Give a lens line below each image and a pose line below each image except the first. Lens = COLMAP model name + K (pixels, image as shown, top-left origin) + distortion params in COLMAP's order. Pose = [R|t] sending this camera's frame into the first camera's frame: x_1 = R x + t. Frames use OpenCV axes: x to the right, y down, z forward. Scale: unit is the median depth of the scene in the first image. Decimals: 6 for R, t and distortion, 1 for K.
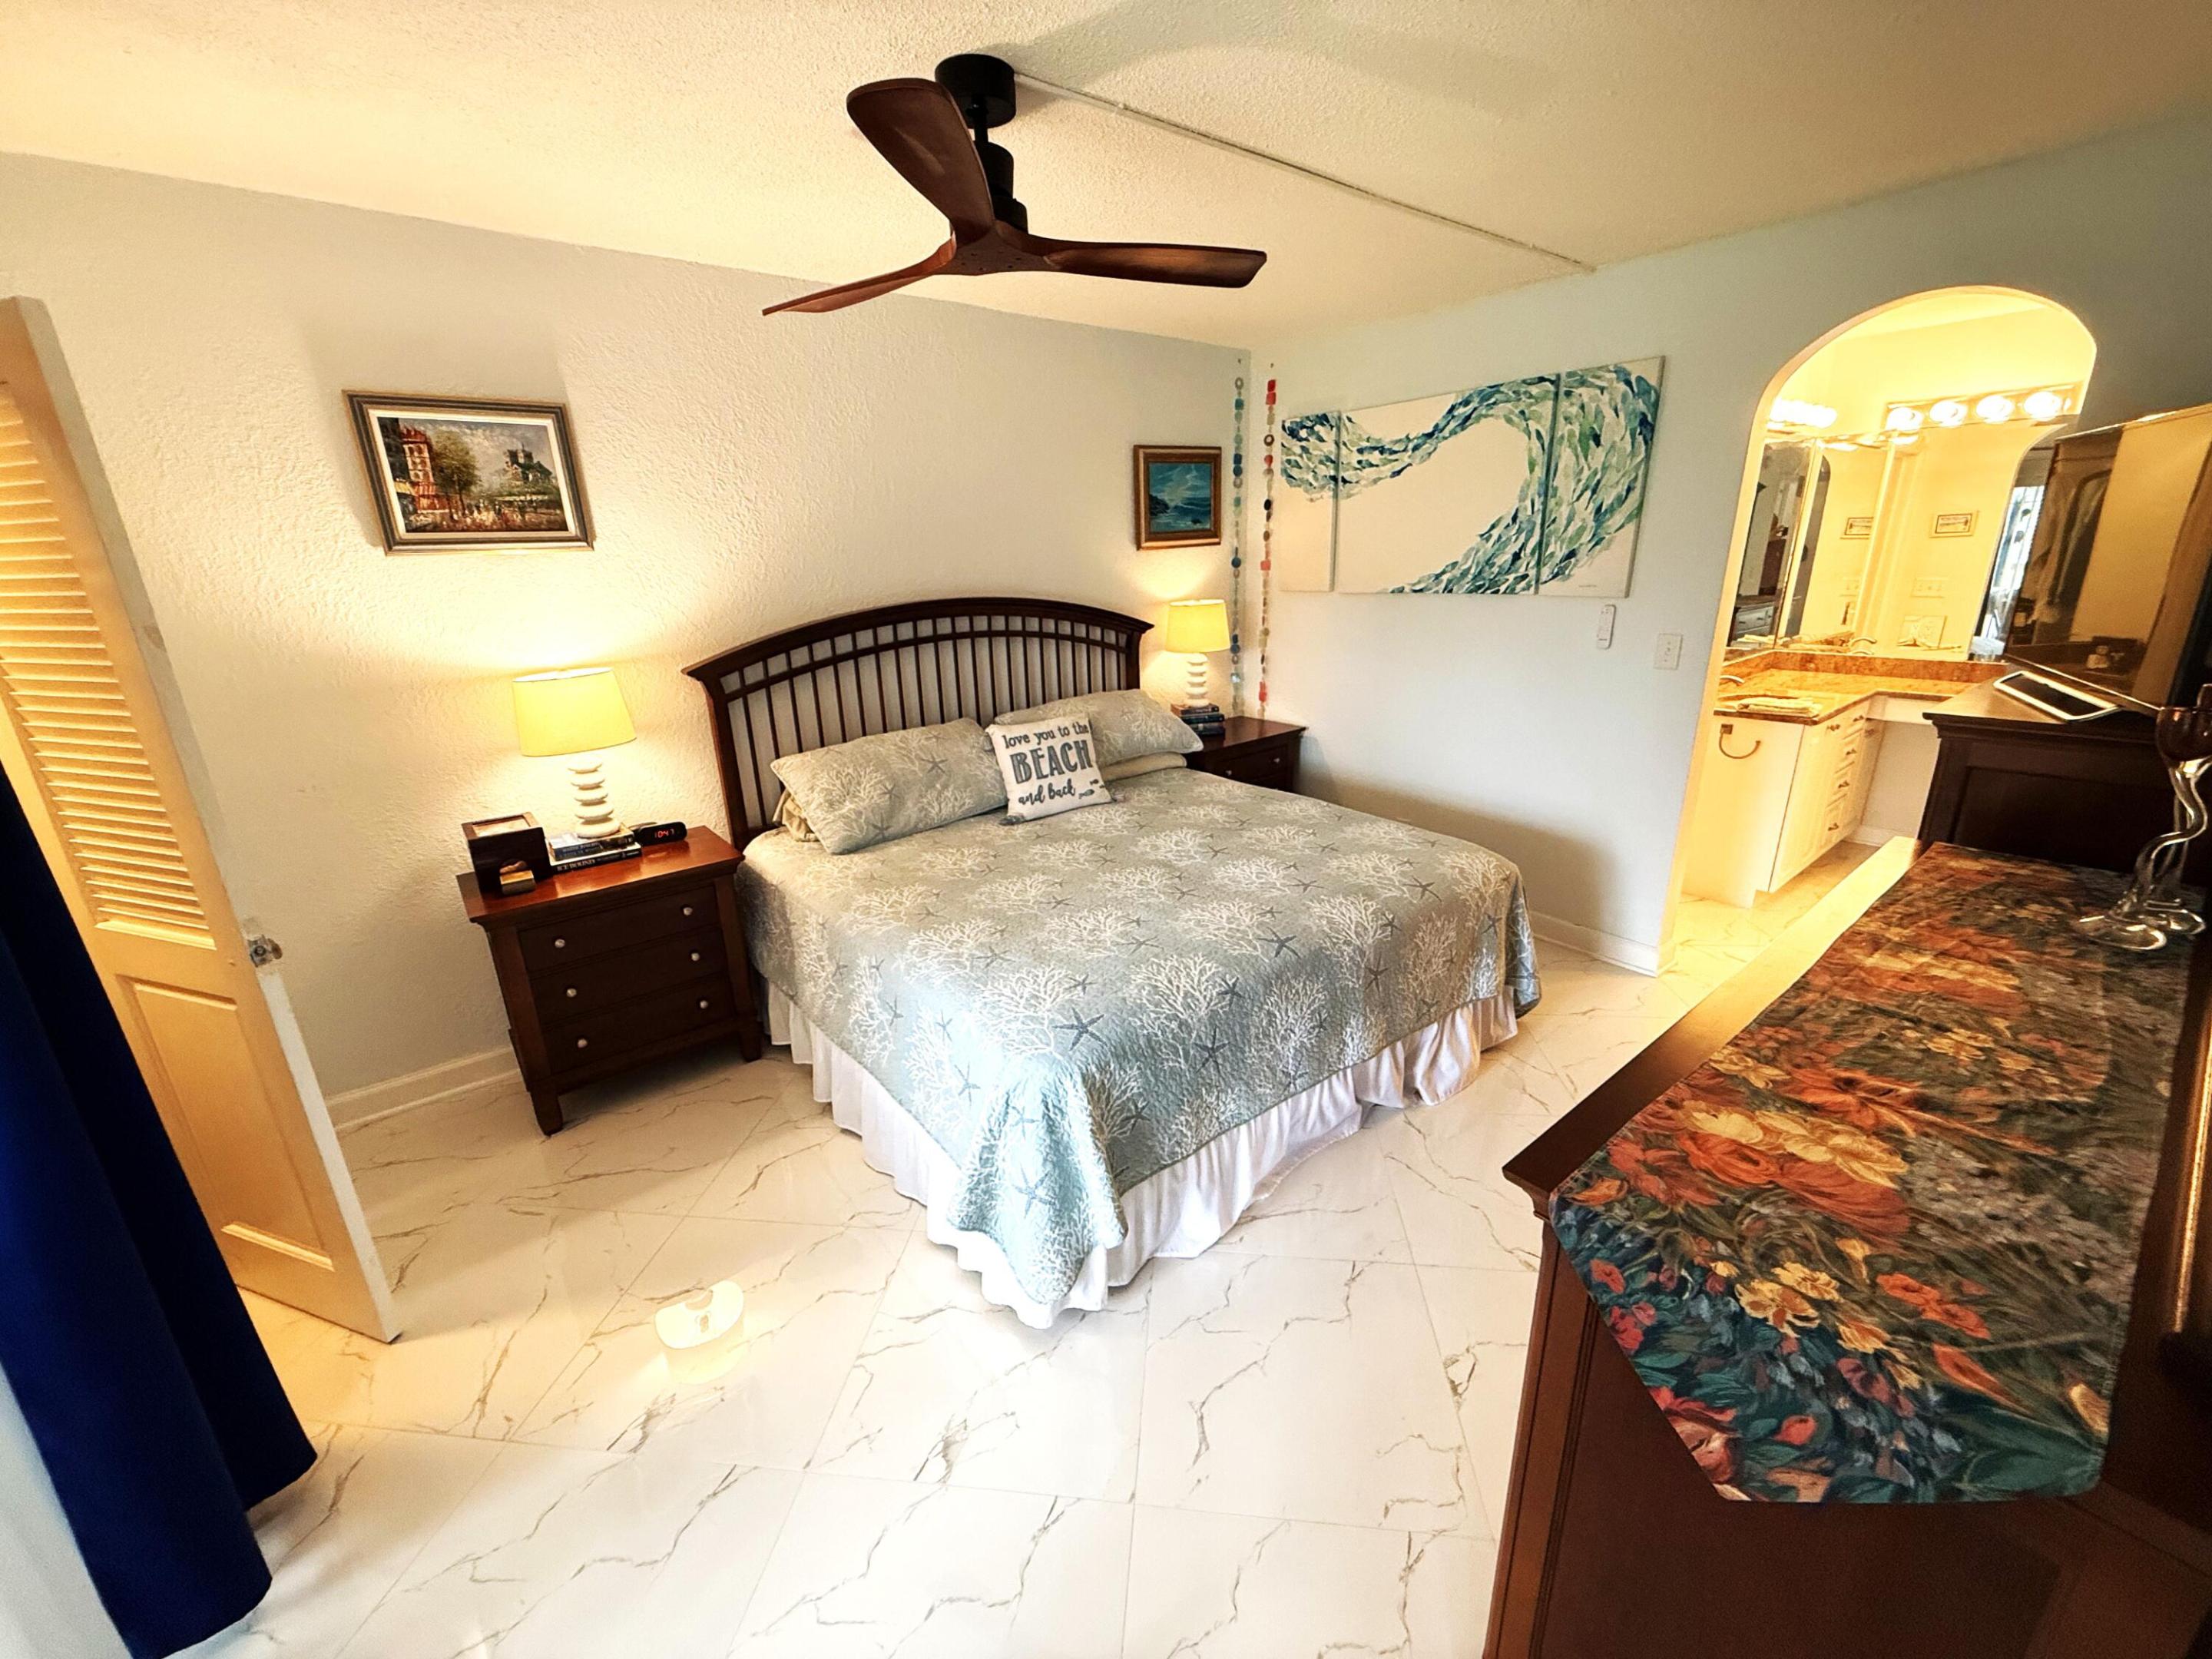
lens RADIAL K [[882.7, 0, 1101.4], [0, 882.7, 830.6], [0, 0, 1]] dist [0.001089, 0.000280]
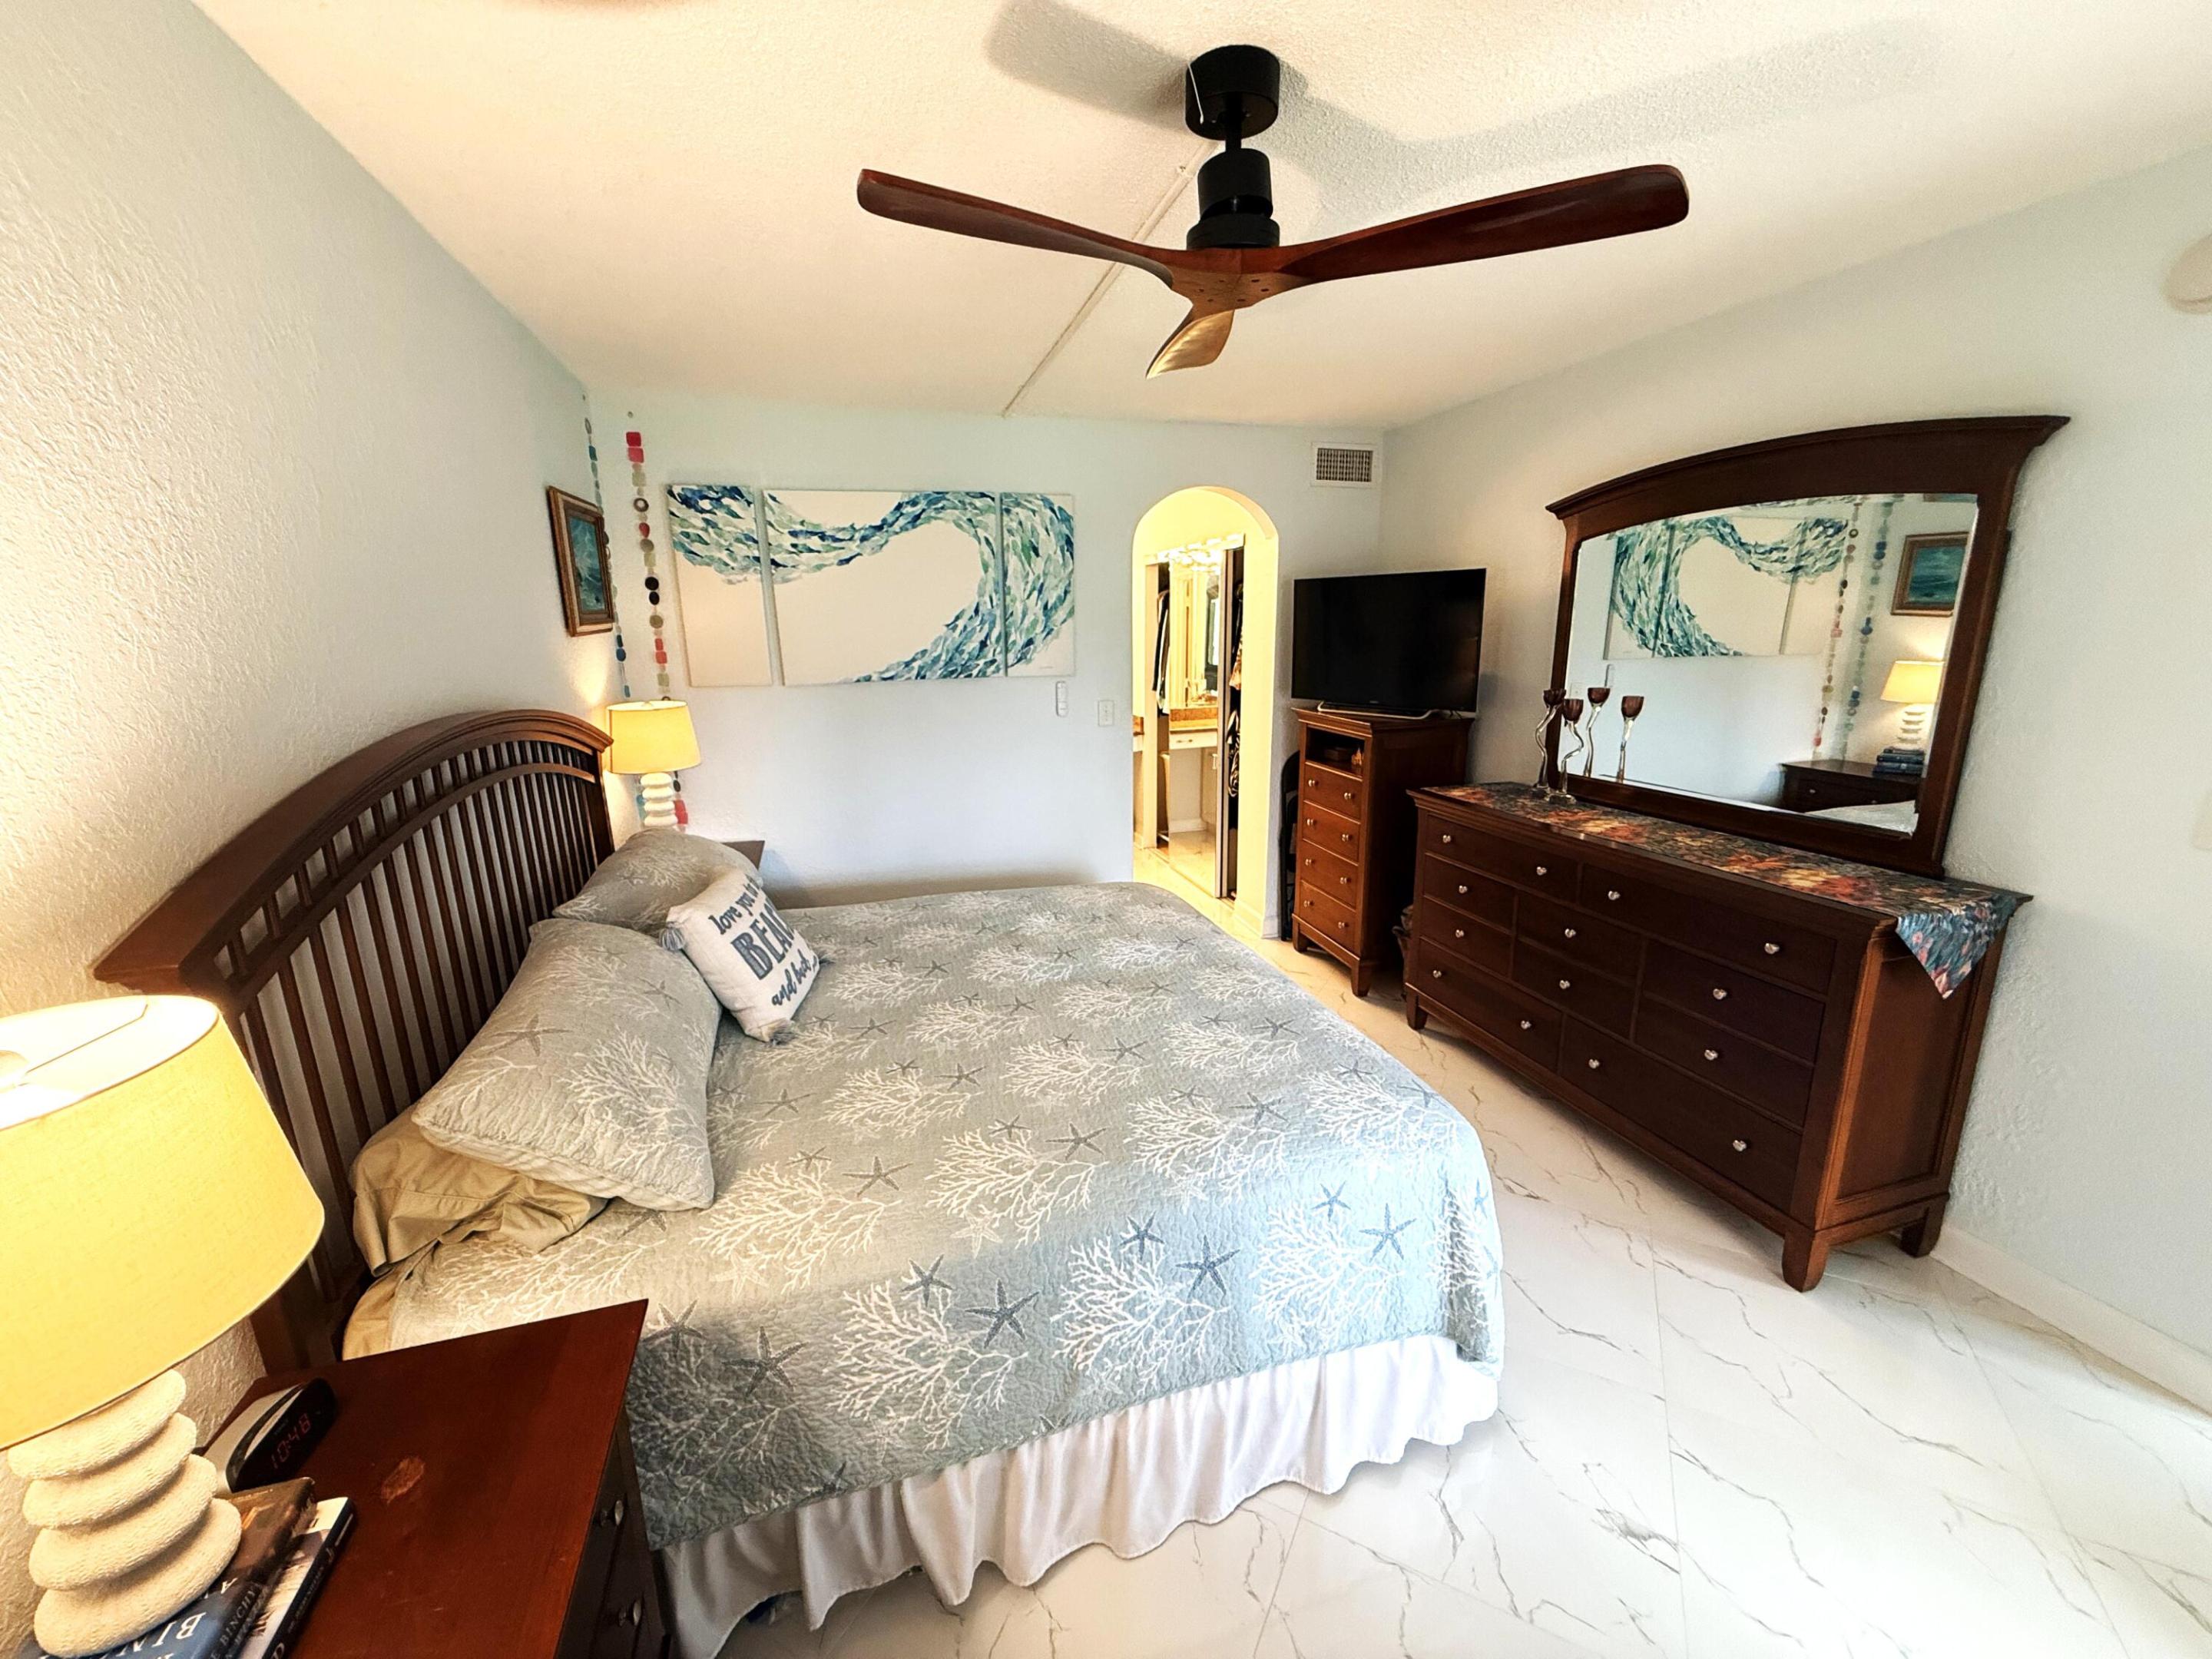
lens RADIAL K [[882.7, 0, 1101.4], [0, 882.7, 830.6], [0, 0, 1]] dist [0.001089, 0.000280]
pose [[0.370992, -0.188078, 0.909391, -0.540145], [0.285764, 0.954879, 0.080906, -0.130721], [-0.883574, 0.229856, 0.407998, 0.459394]]
